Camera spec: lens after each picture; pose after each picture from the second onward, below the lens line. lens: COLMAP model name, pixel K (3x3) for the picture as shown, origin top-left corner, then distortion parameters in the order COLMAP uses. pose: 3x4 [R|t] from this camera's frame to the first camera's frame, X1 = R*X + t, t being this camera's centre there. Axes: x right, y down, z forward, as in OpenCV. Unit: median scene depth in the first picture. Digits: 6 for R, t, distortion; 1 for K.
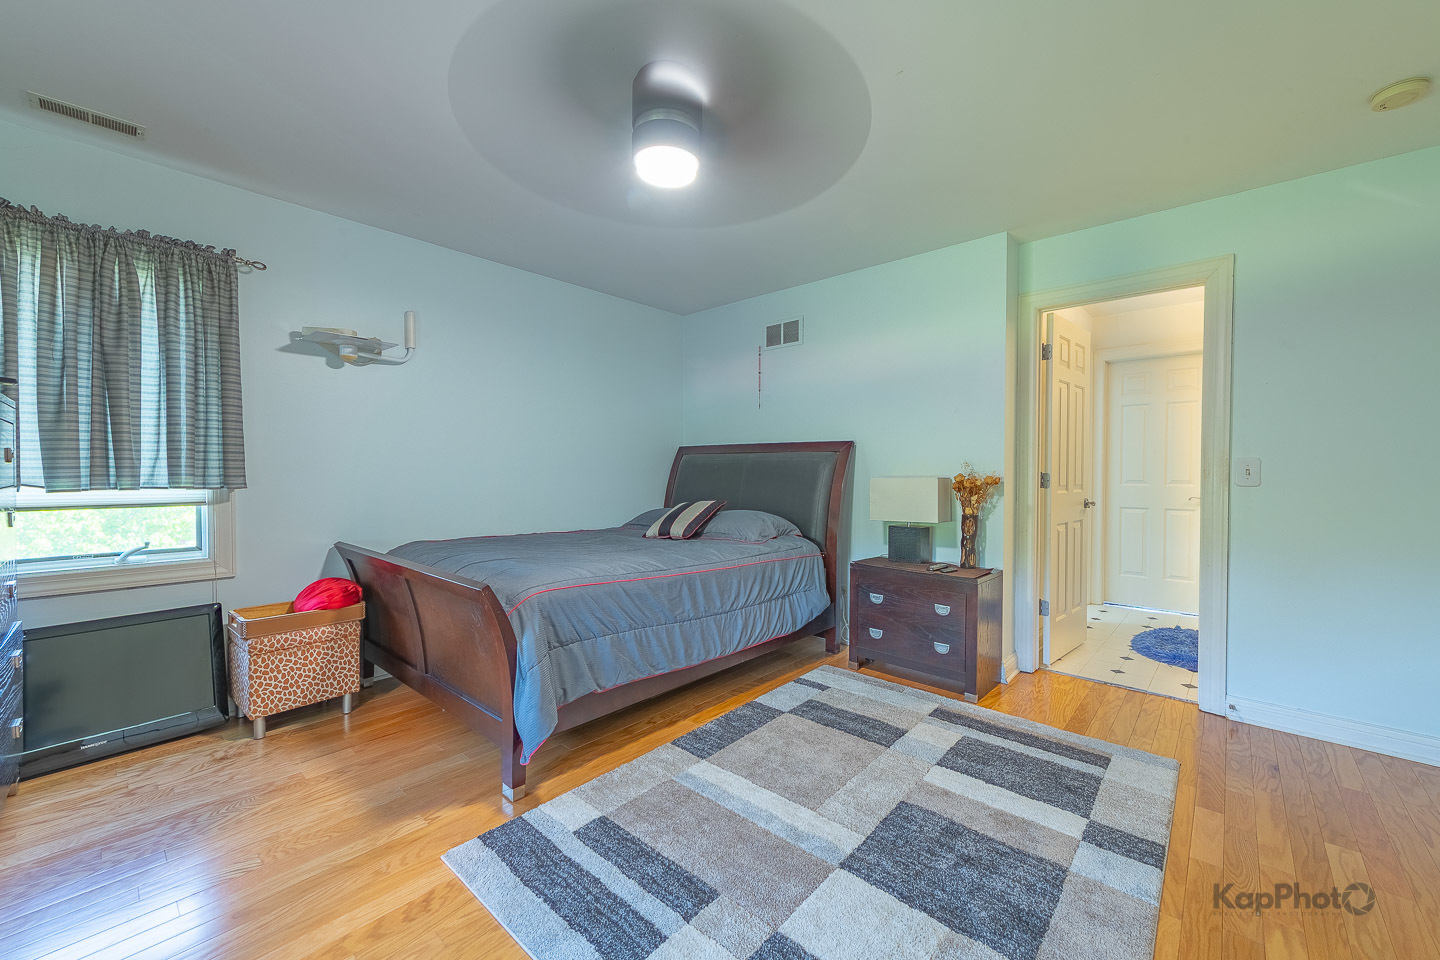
lens RADIAL K [[565.1, 0, 717.5], [0, 565.1, 481.6], [0, 0, 1]] dist [0.022452, -0.007025]
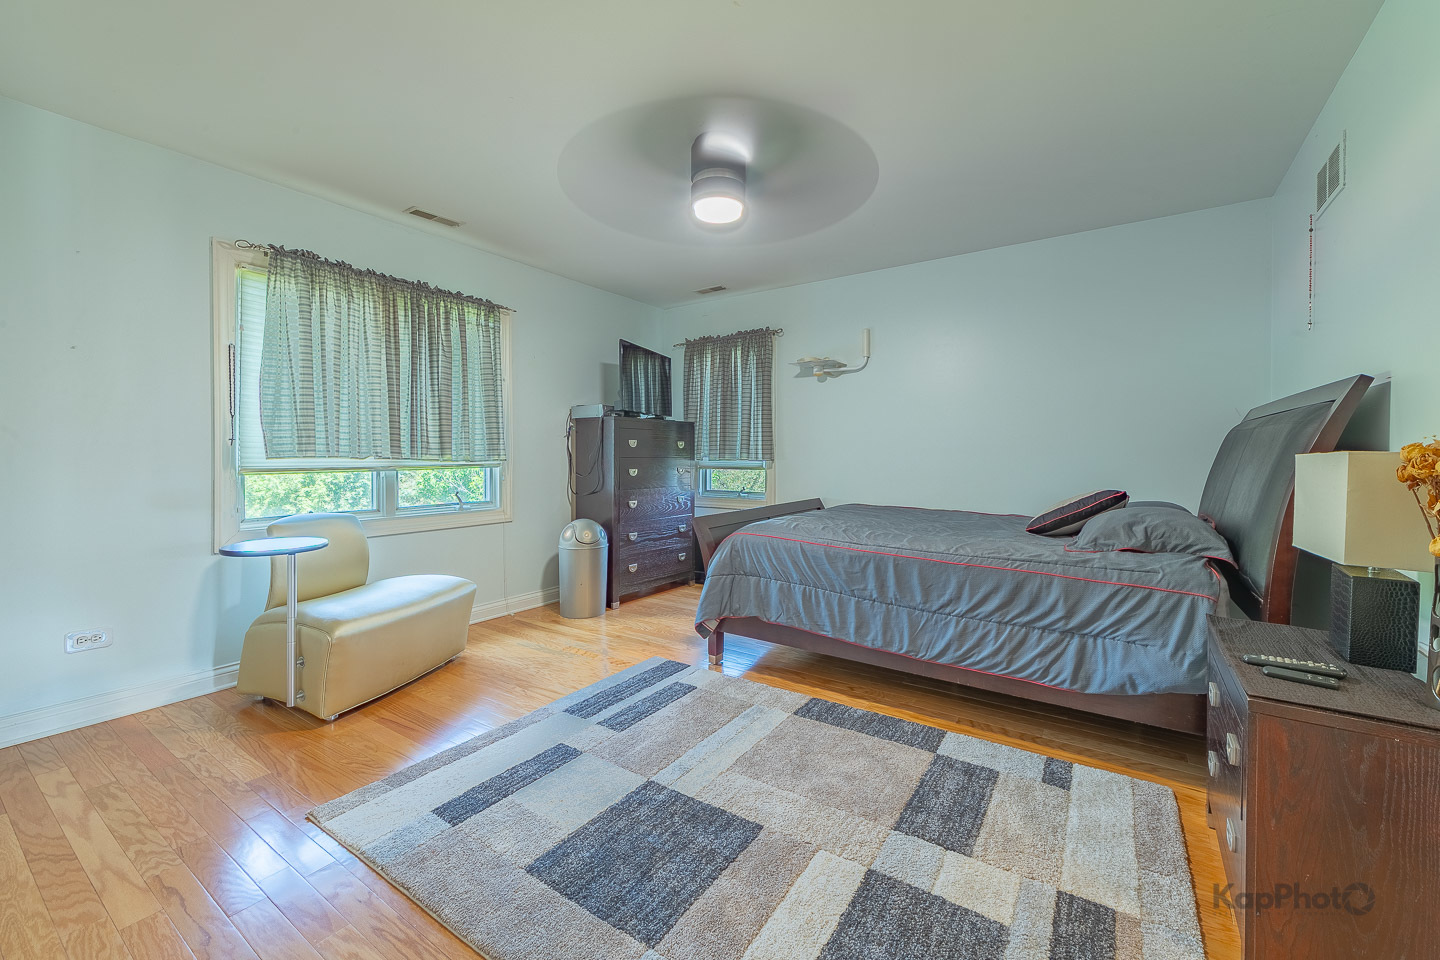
lens RADIAL K [[567.3, 0, 728.4], [0, 567.3, 464.8], [0, 0, 1]] dist [0.018655, 0.000014]
pose [[0.150448, 0.013937, -0.988520, 0.881218], [-0.018098, 0.999772, 0.011341, 0.006755], [0.988452, 0.016185, 0.150666, 0.616361]]
